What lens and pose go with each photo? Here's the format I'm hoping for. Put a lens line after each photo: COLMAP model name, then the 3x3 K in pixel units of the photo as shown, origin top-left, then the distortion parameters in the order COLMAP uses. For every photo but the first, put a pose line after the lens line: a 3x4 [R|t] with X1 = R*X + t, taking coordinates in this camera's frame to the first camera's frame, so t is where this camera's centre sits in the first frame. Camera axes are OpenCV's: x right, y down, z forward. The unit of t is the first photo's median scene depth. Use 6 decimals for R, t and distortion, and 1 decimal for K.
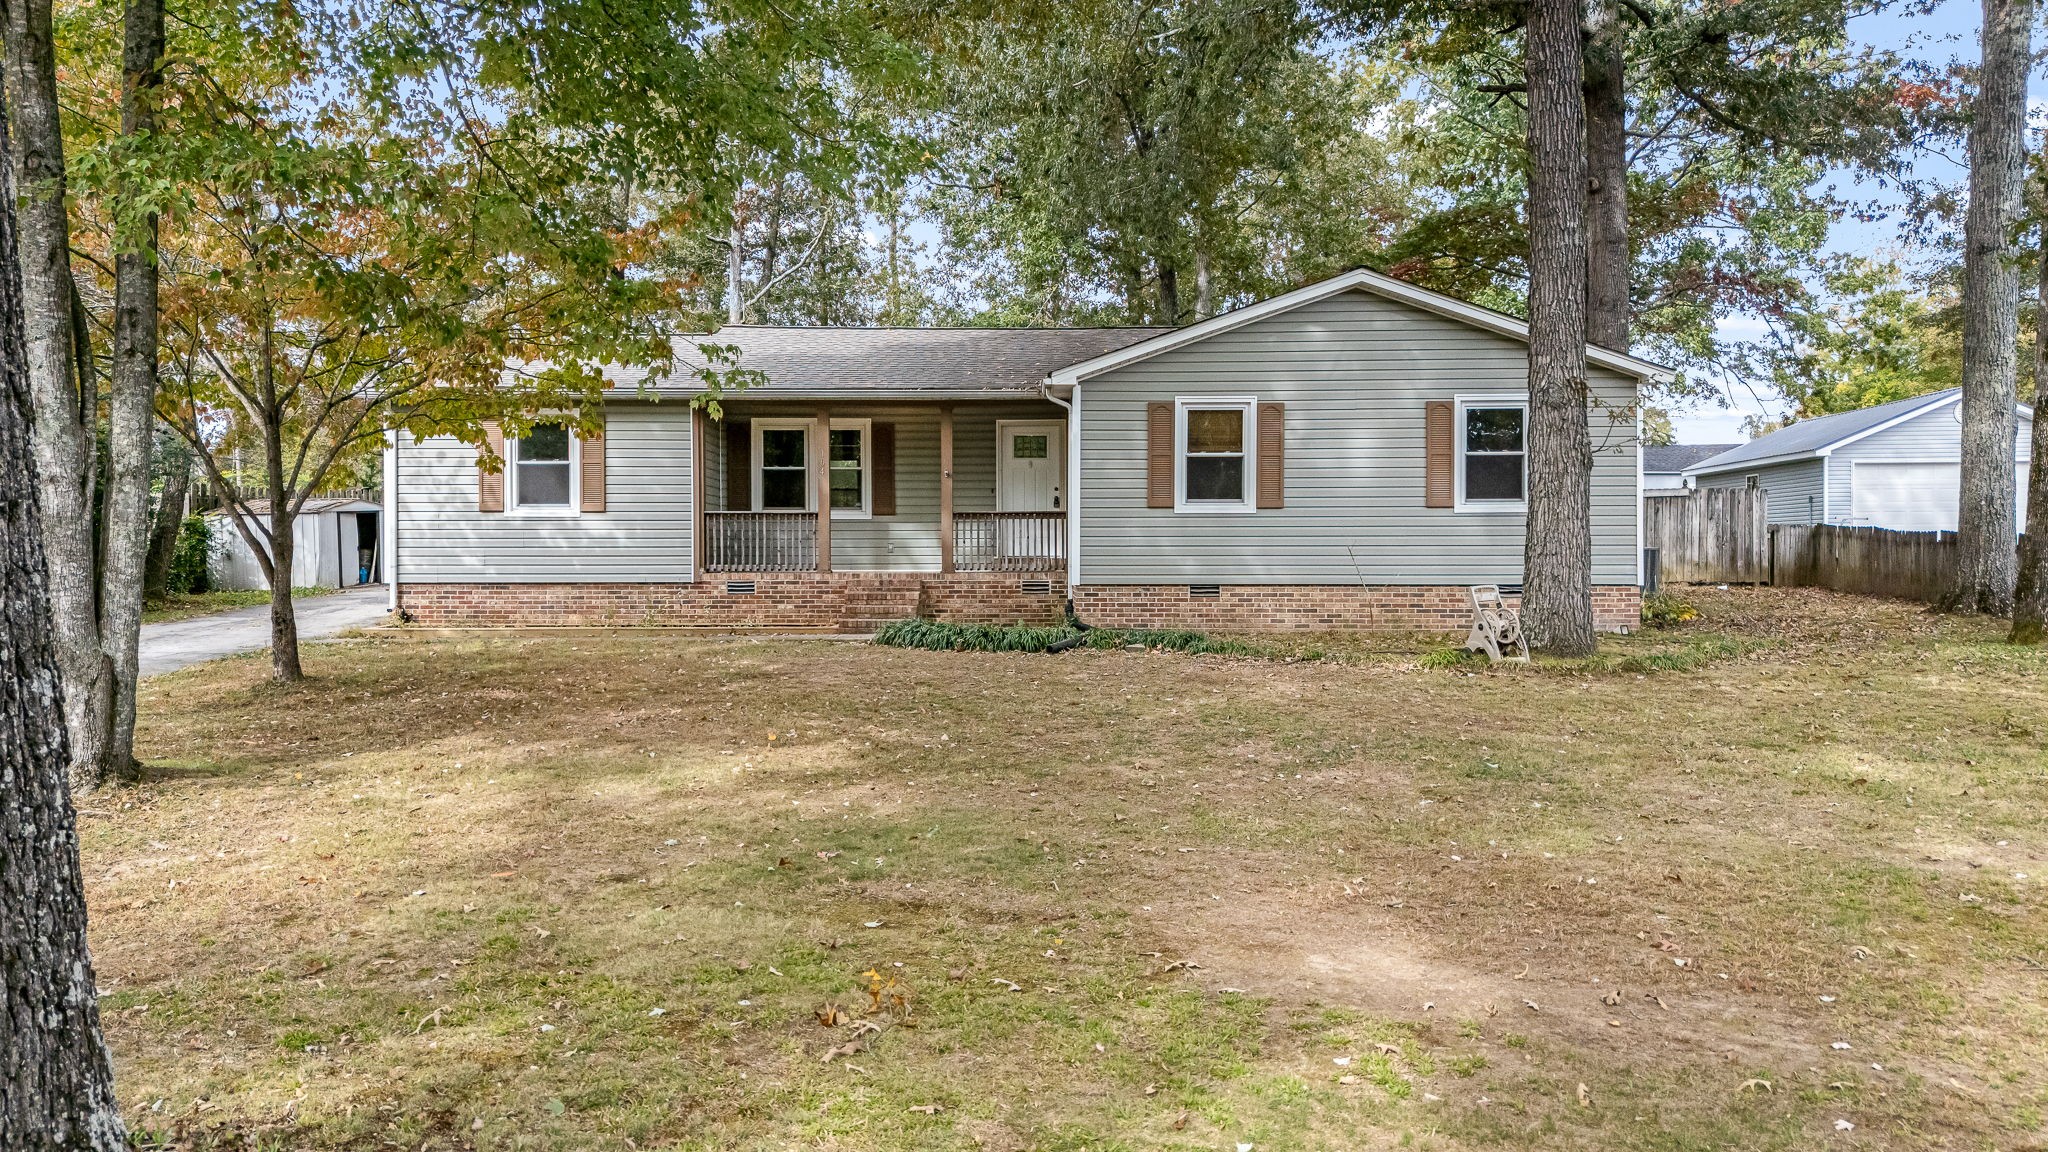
lens RADIAL K [[1517.2, 0, 1024.0], [0, 1517.2, 576.0], [0, 0, 1]] dist [0.077056, -0.072022]
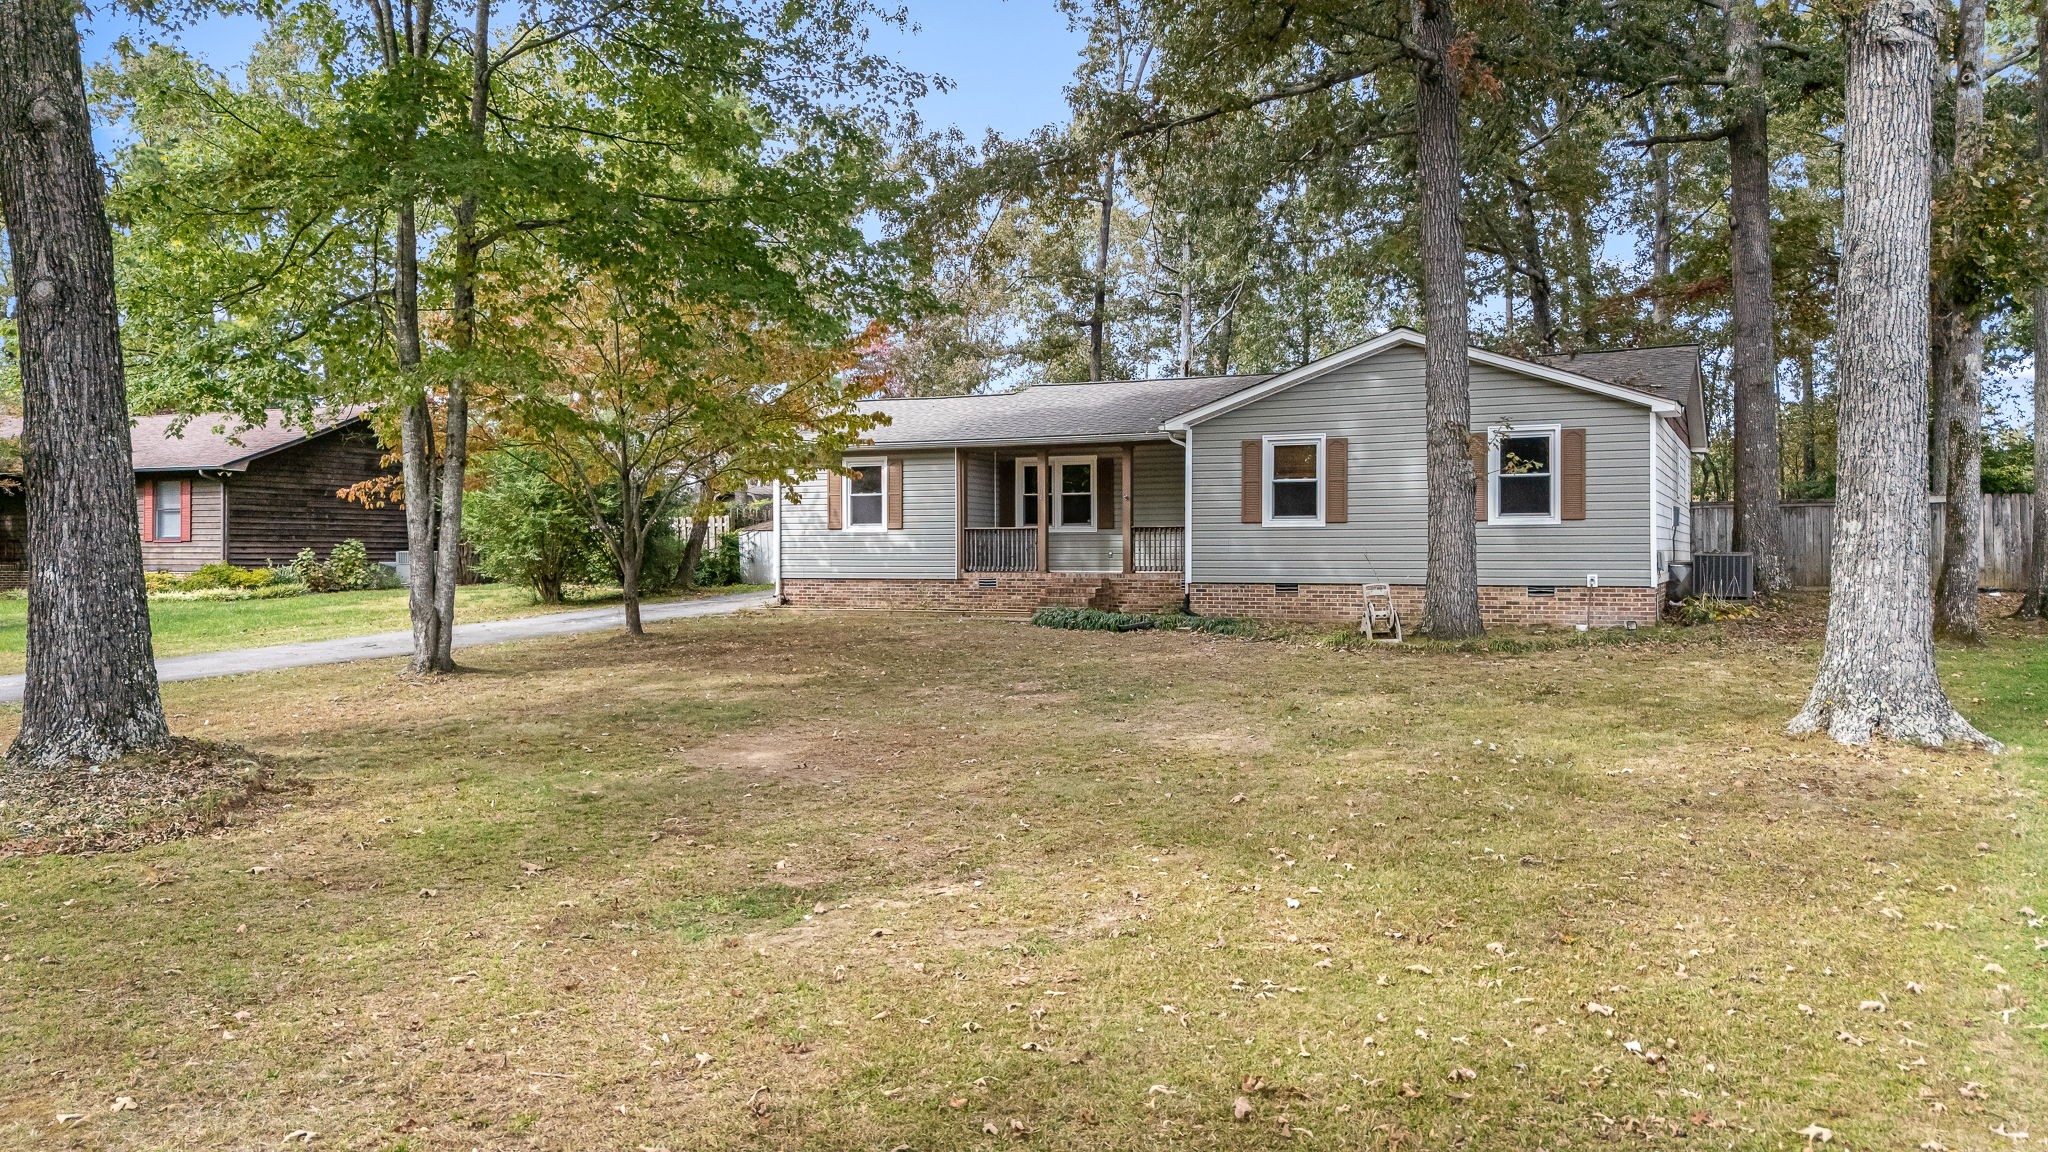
lens RADIAL K [[1504.0, 0, 1034.1], [0, 1504.0, 557.7], [0, 0, 1]] dist [0.080424, -0.080814]
pose [[0.905605, 0.001209, -0.424120, 0.447128], [-0.007668, 0.999879, -0.013523, 0.002751], [0.424053, 0.015498, 0.905505, -0.218378]]
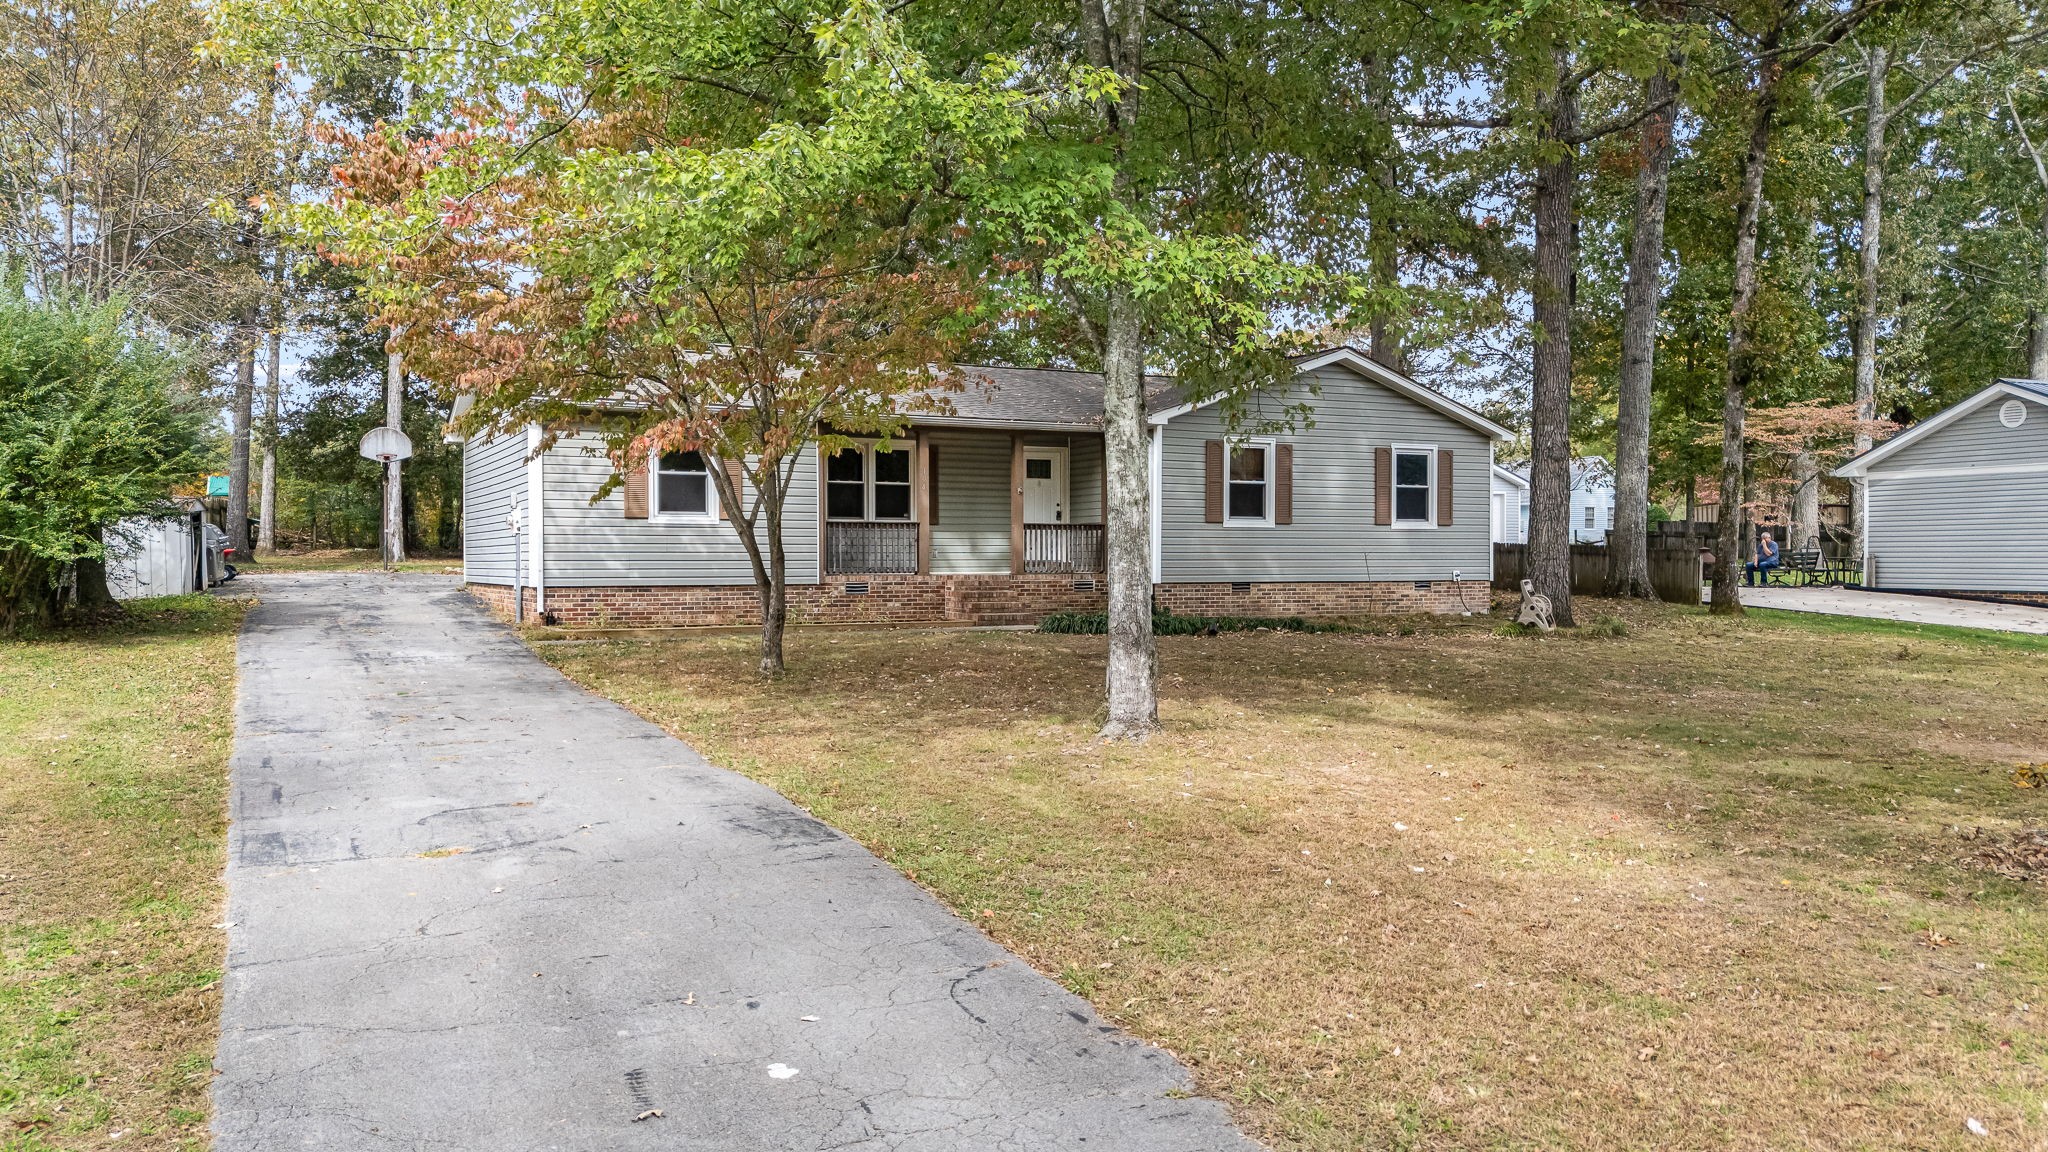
lens RADIAL K [[1522.7, 0, 1019.1], [0, 1522.7, 592.2], [0, 0, 1]] dist [0.051457, -0.004531]
pose [[0.878624, -0.010210, 0.477404, -0.651492], [0.006049, 0.999929, 0.010252, -0.000371], [-0.477475, -0.006119, 0.878624, -0.053478]]
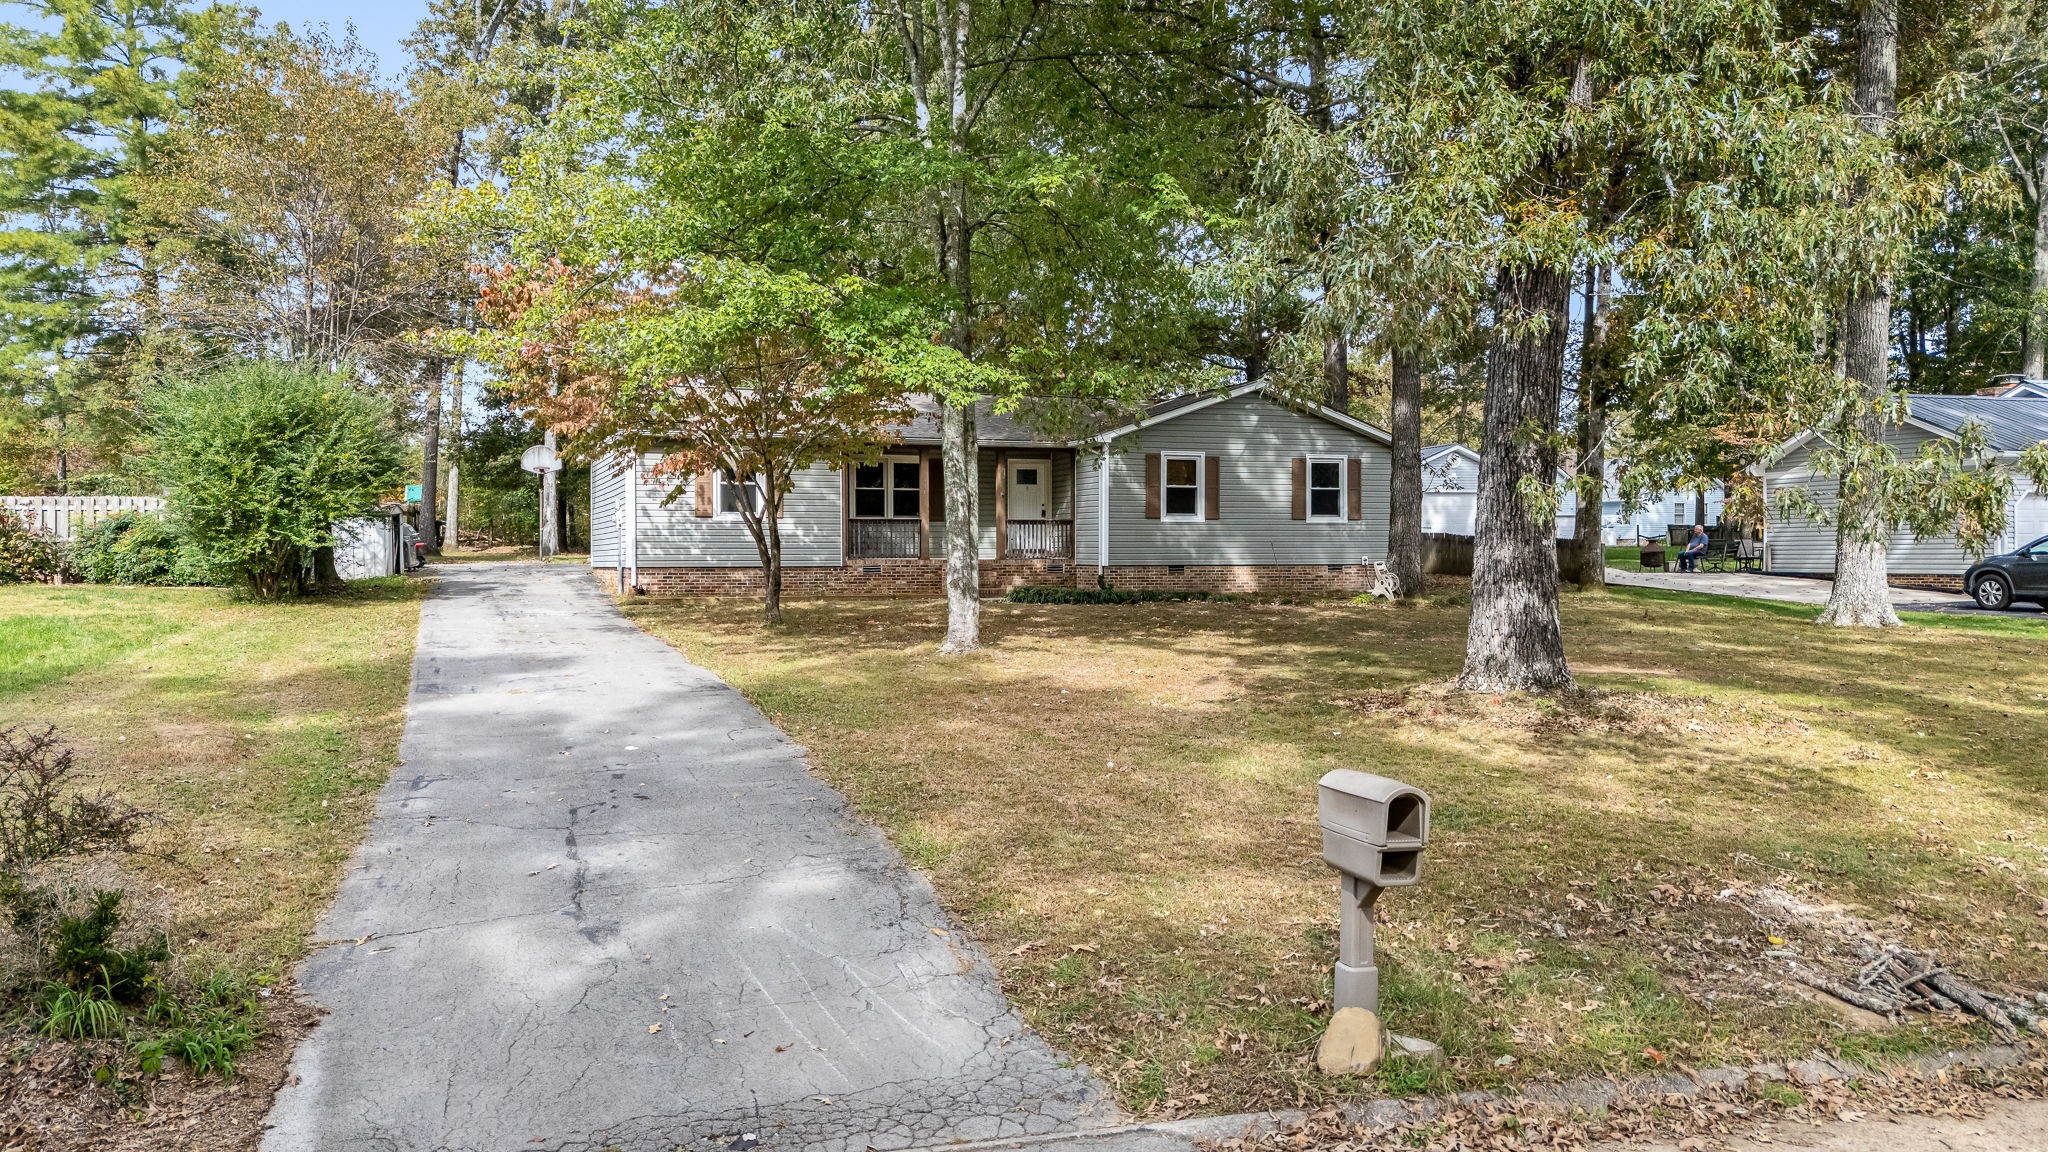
lens RADIAL K [[1517.2, 0, 1024.0], [0, 1517.2, 576.0], [0, 0, 1]] dist [0.077056, -0.072022]
pose [[0.922331, -0.006672, 0.386343, -0.653937], [0.007431, 0.999972, -0.000472, 0.016637], [-0.386330, 0.003306, 0.922355, -0.447746]]
